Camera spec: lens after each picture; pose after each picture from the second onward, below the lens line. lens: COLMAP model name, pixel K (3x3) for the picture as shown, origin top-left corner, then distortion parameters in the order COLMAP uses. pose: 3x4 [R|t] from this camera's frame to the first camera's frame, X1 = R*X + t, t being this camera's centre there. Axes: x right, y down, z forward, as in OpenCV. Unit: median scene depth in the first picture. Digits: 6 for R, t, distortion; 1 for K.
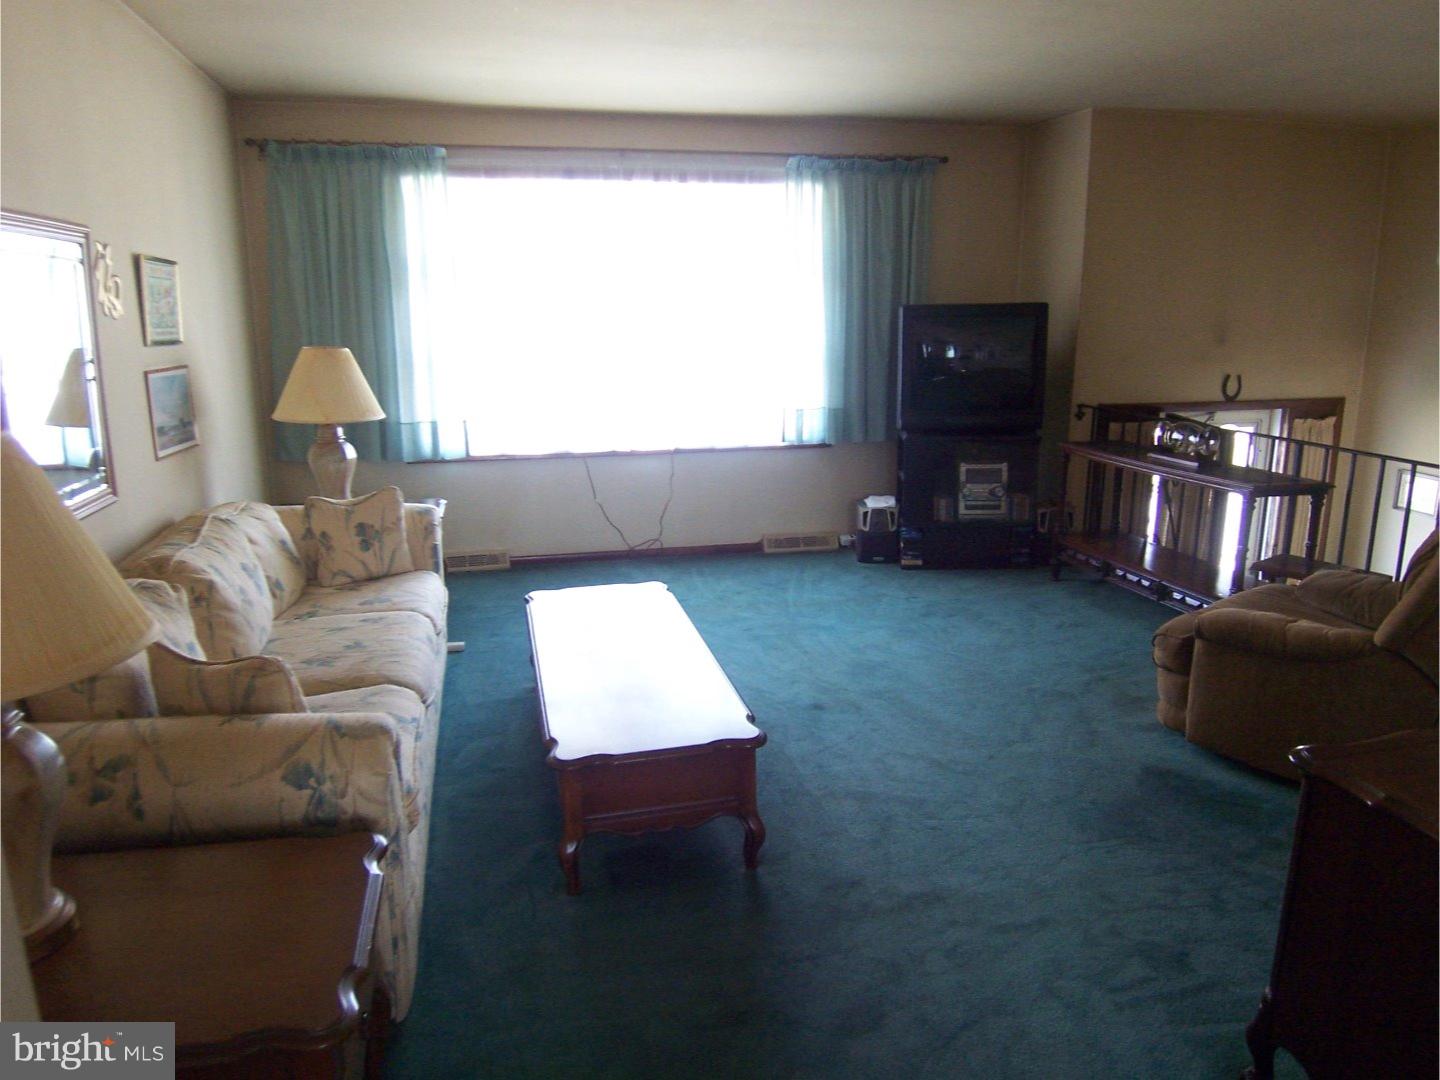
lens RADIAL K [[982.2, 0, 720.0], [0, 982.2, 540.0], [0, 0, 1]] dist [0.005198, -0.073831]
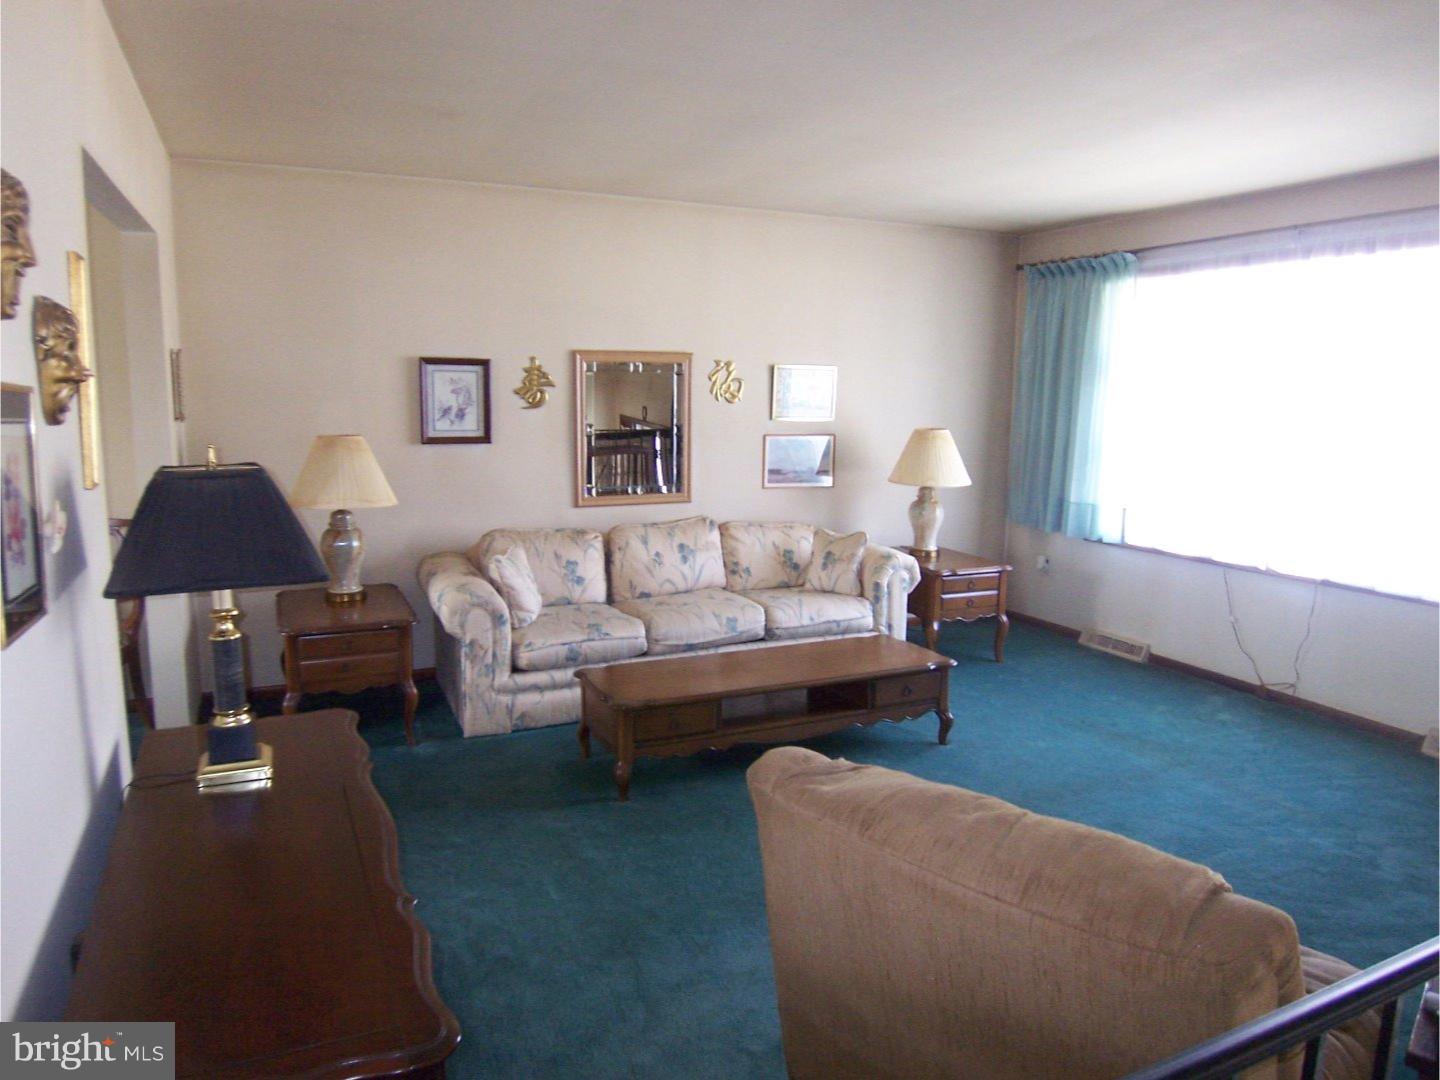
lens RADIAL K [[982.2, 0, 720.0], [0, 982.2, 540.0], [0, 0, 1]] dist [0.005198, -0.073831]
pose [[0.182949, 0.155368, -0.970768, 0.660879], [-0.231574, 0.966460, 0.111037, -0.103565], [0.955460, 0.204490, 0.212792, 0.375782]]
